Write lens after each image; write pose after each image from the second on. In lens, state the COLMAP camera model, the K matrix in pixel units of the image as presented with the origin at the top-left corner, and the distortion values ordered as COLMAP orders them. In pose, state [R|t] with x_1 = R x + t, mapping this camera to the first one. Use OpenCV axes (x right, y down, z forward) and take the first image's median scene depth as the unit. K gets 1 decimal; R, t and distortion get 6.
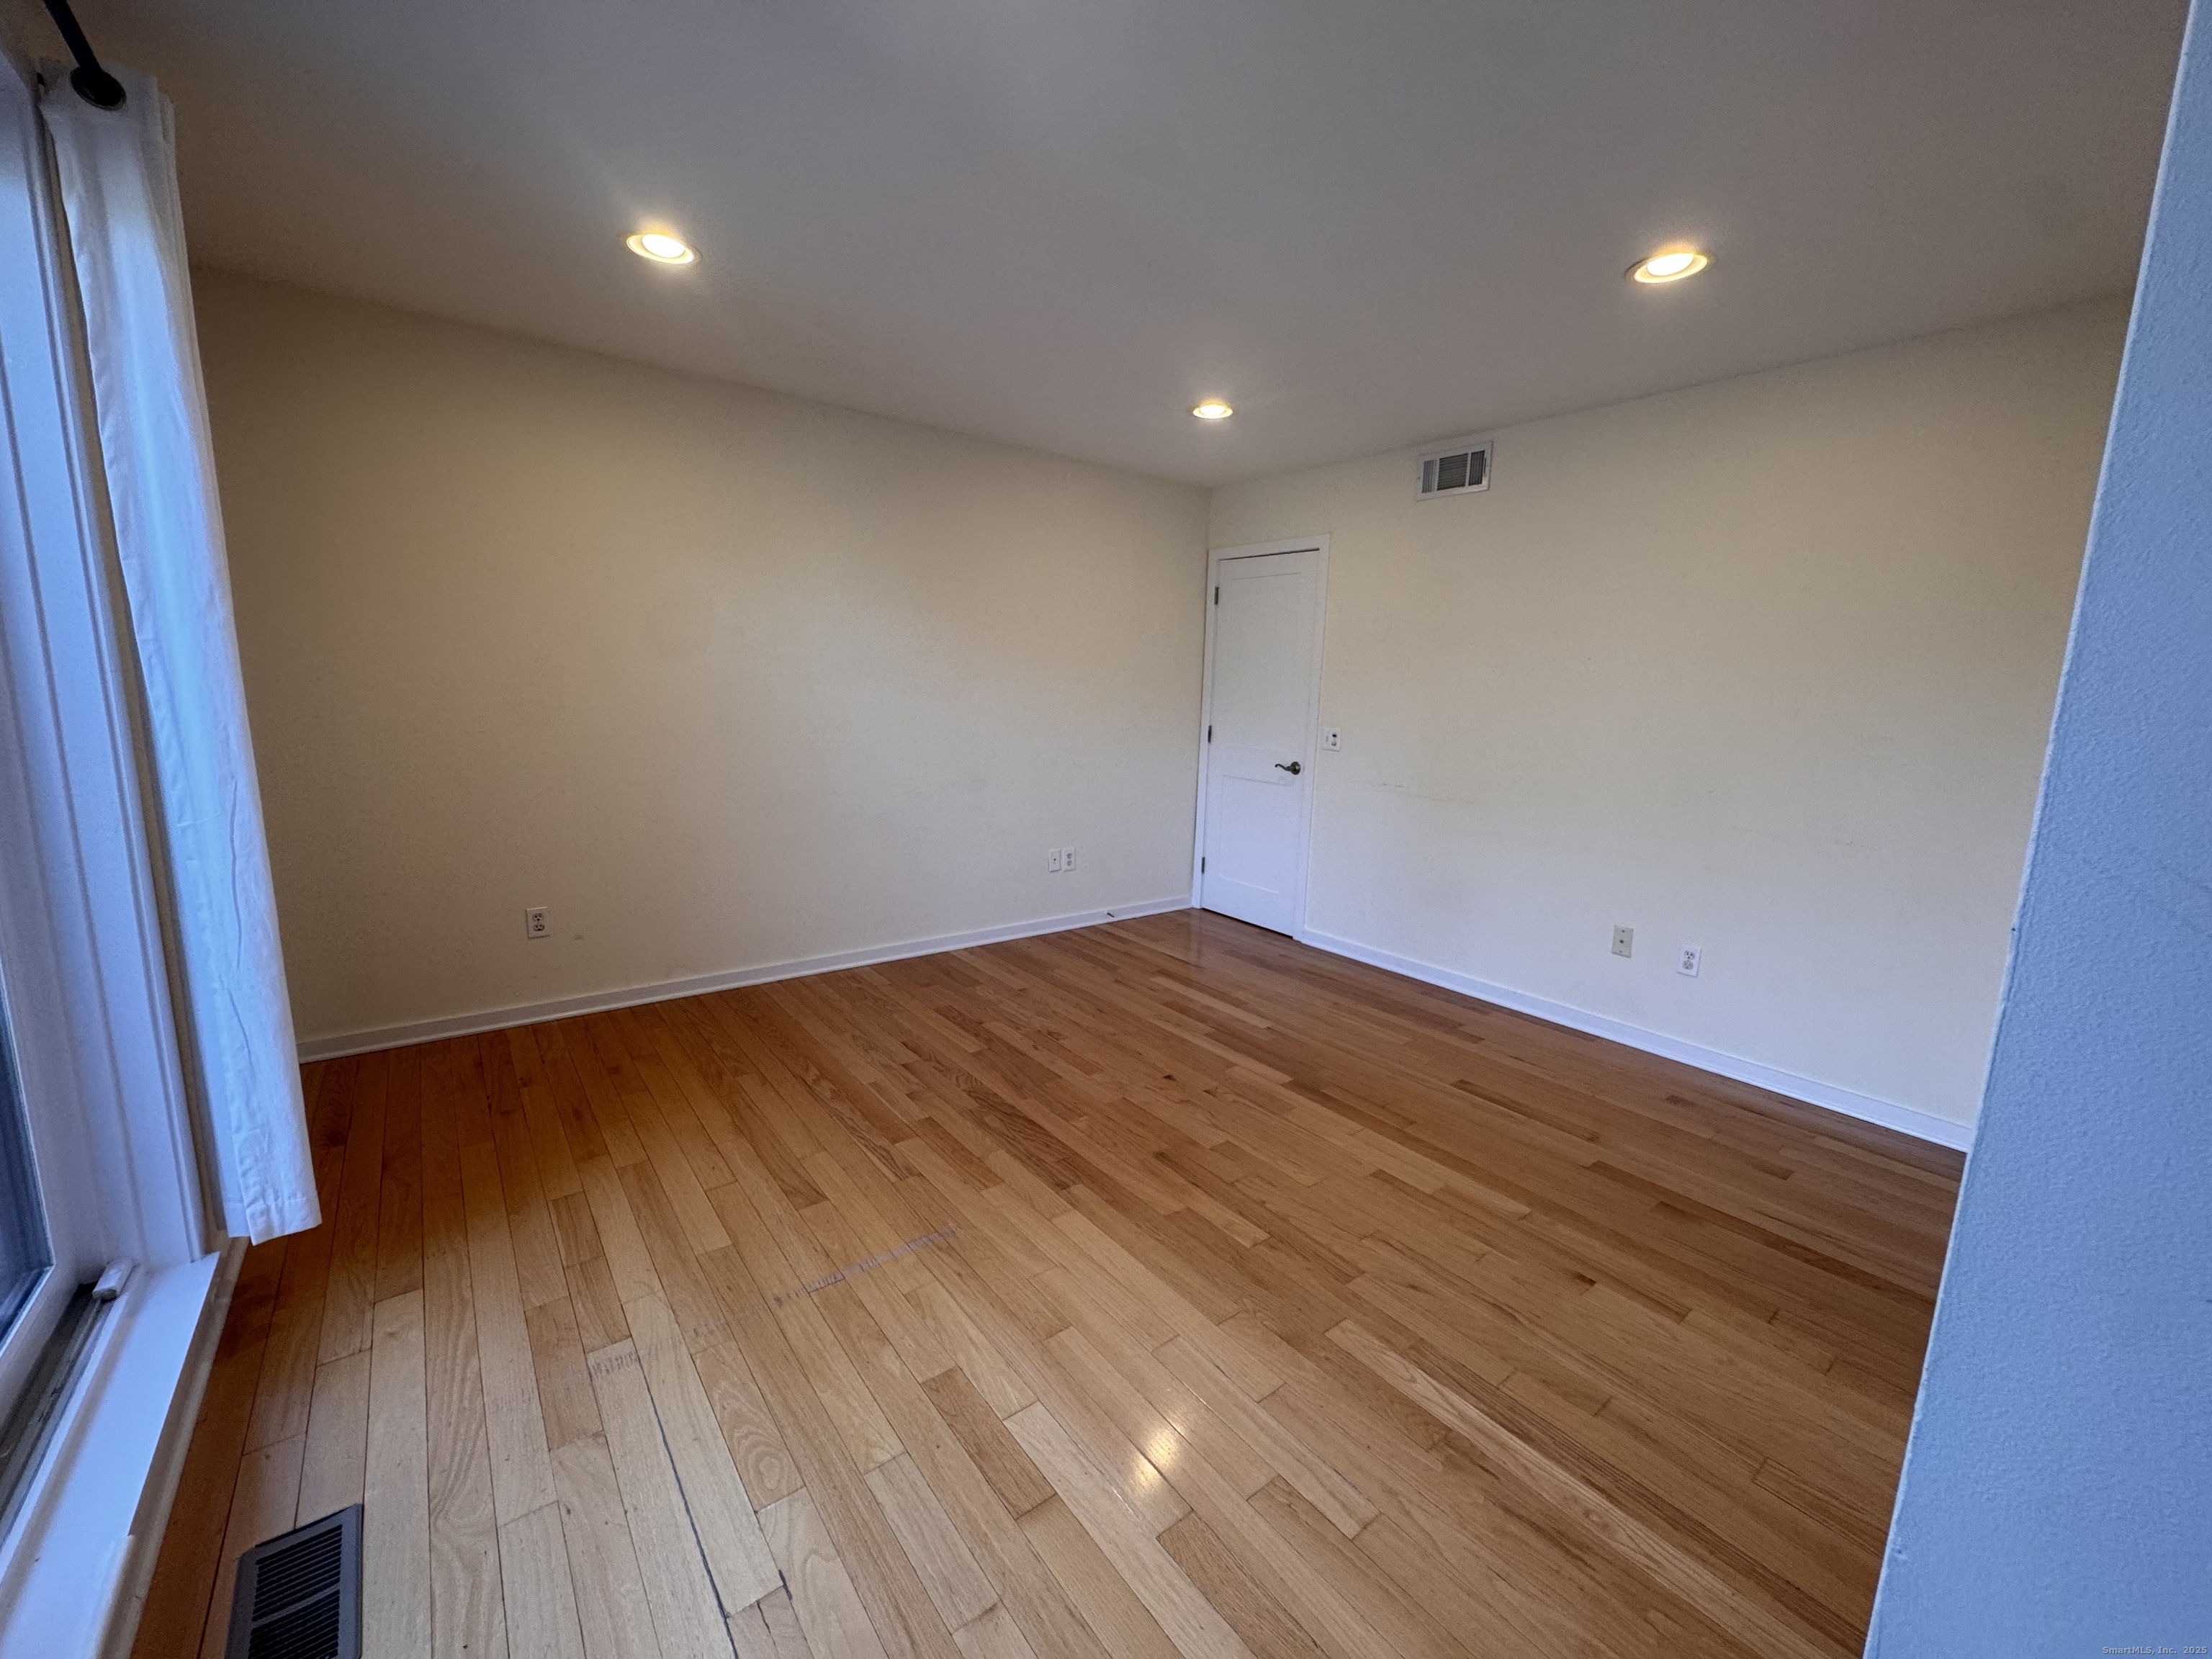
lens RADIAL K [[876.6, 0, 1107.7], [0, 876.6, 827.6], [0, 0, 1]] dist [-0.001948, 0.000278]
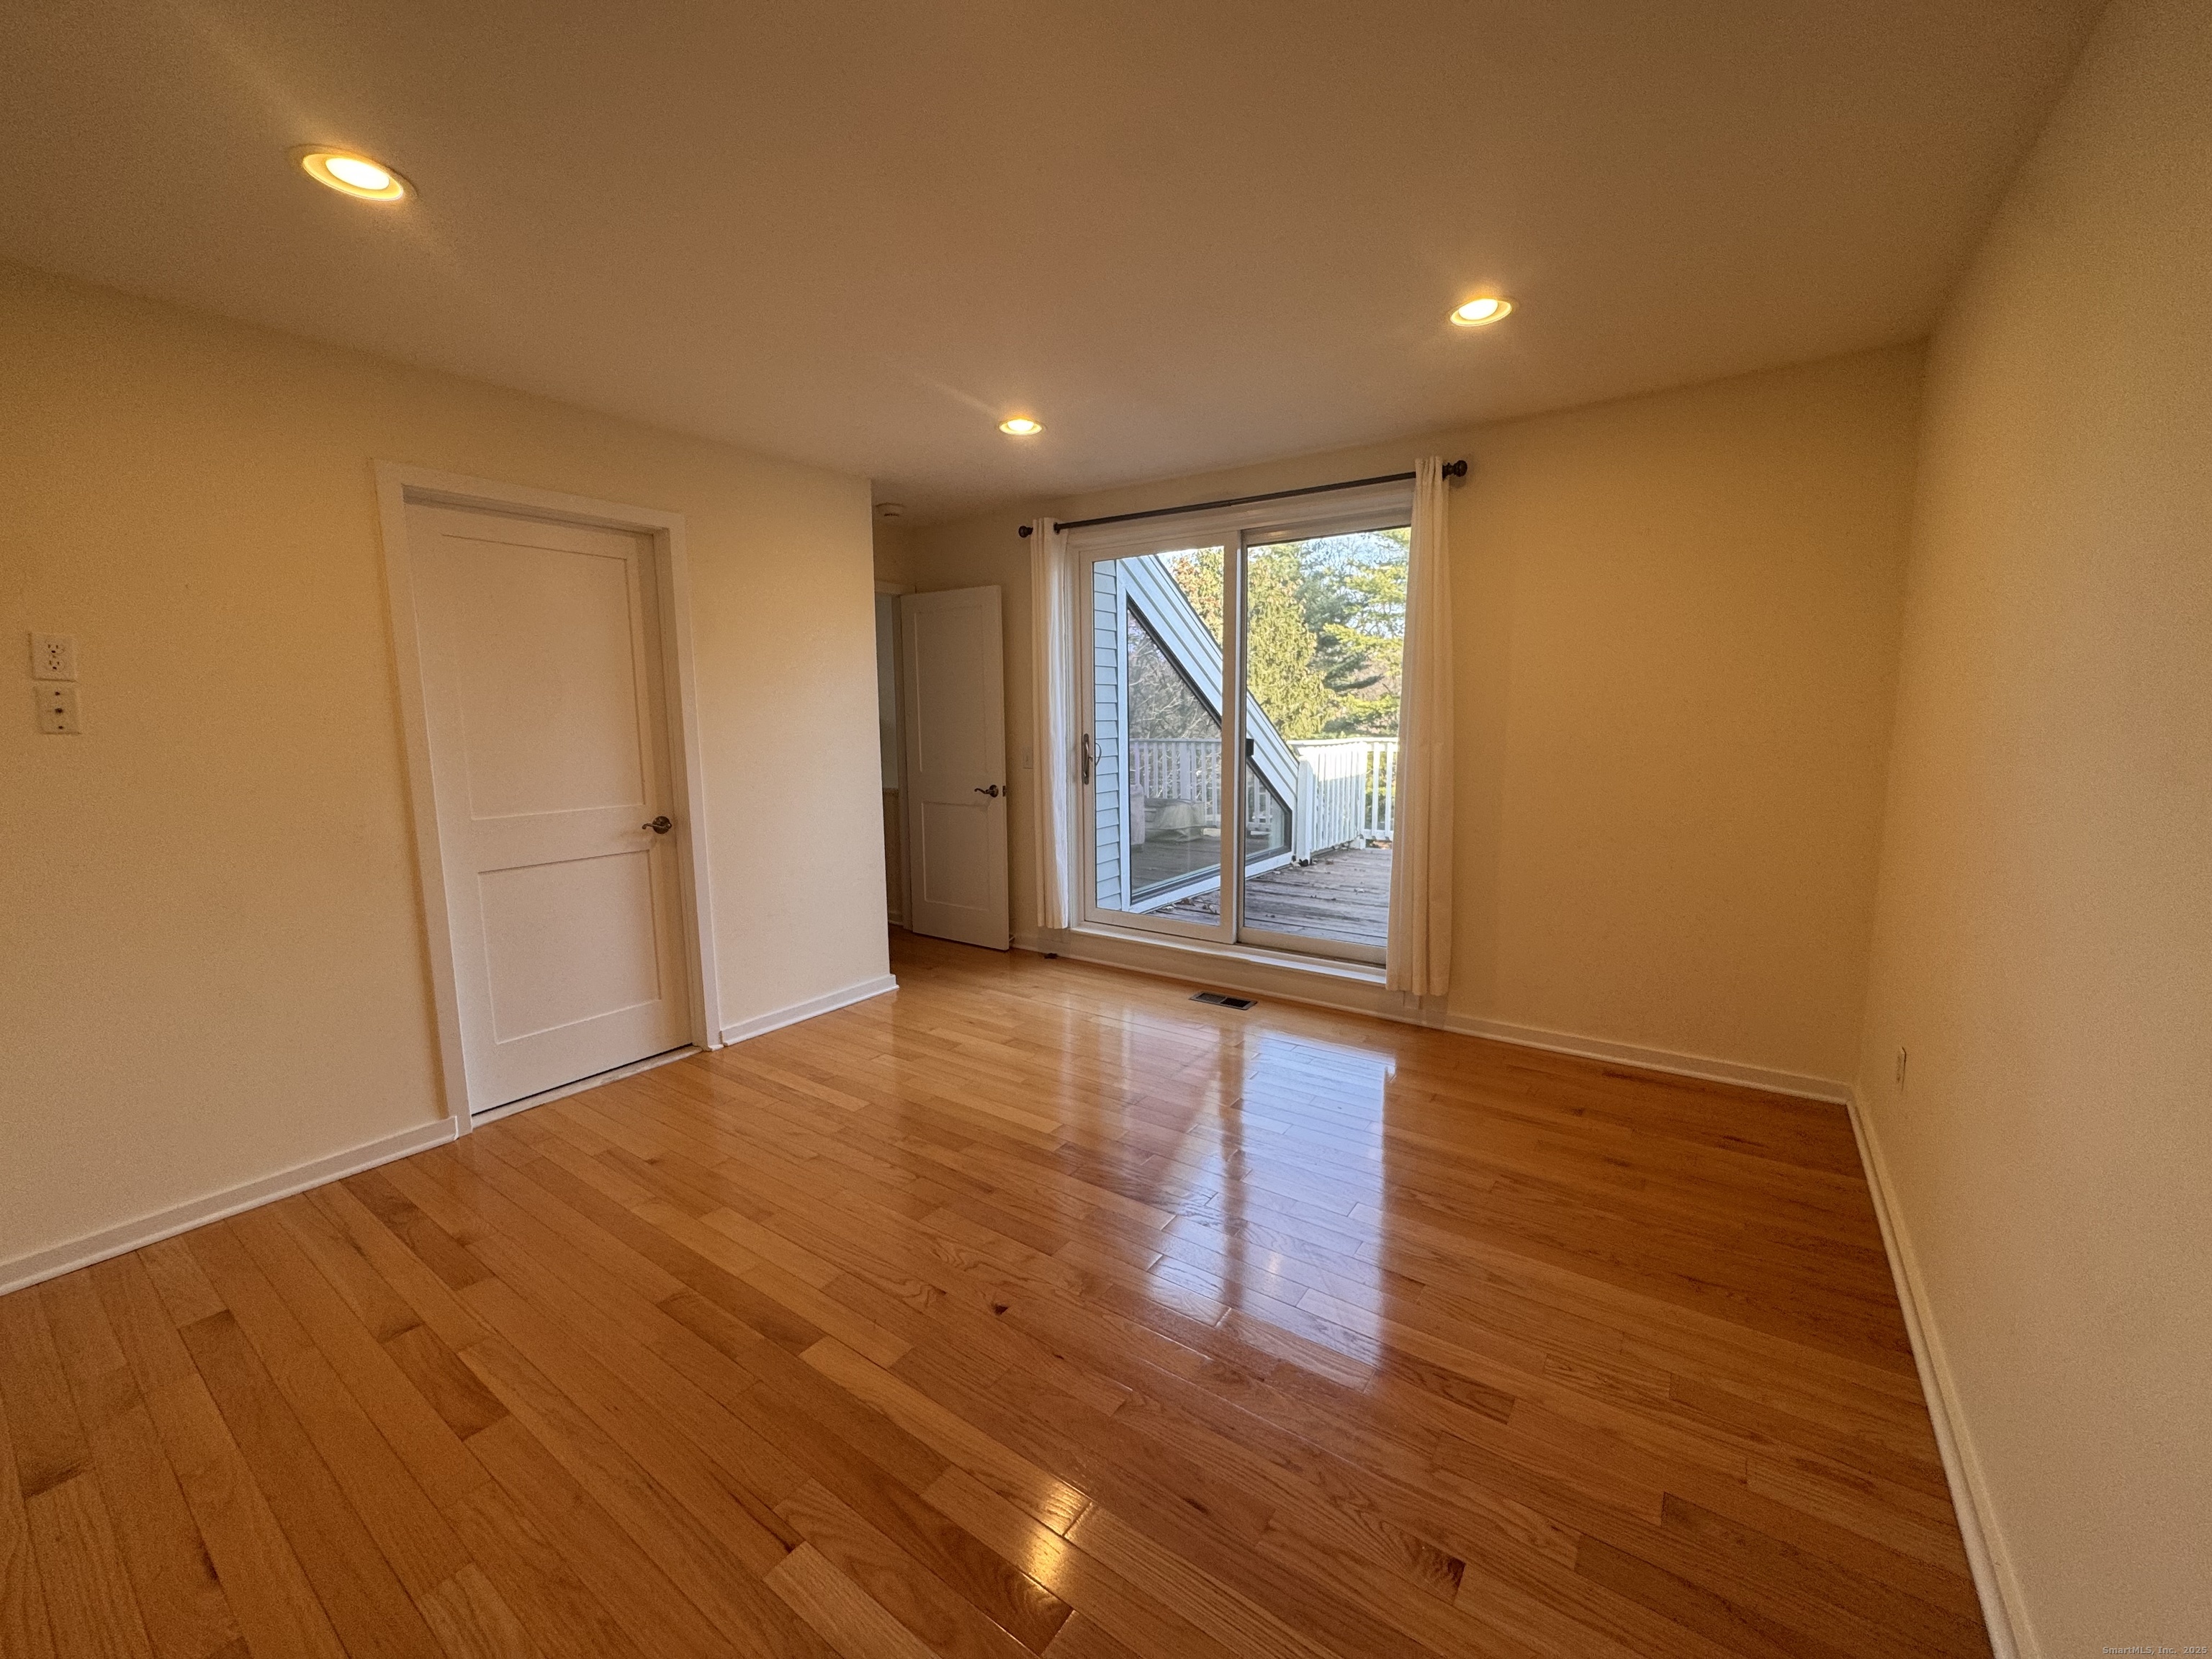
lens RADIAL K [[876.6, 0, 1105.4], [0, 876.6, 828.3], [0, 0, 1]] dist [-0.001948, 0.000278]
pose [[-0.956805, 0.021905, -0.289903, 0.202793], [-0.061625, 0.959218, 0.275869, -0.286163], [0.284123, 0.281818, -0.916435, 1.740315]]
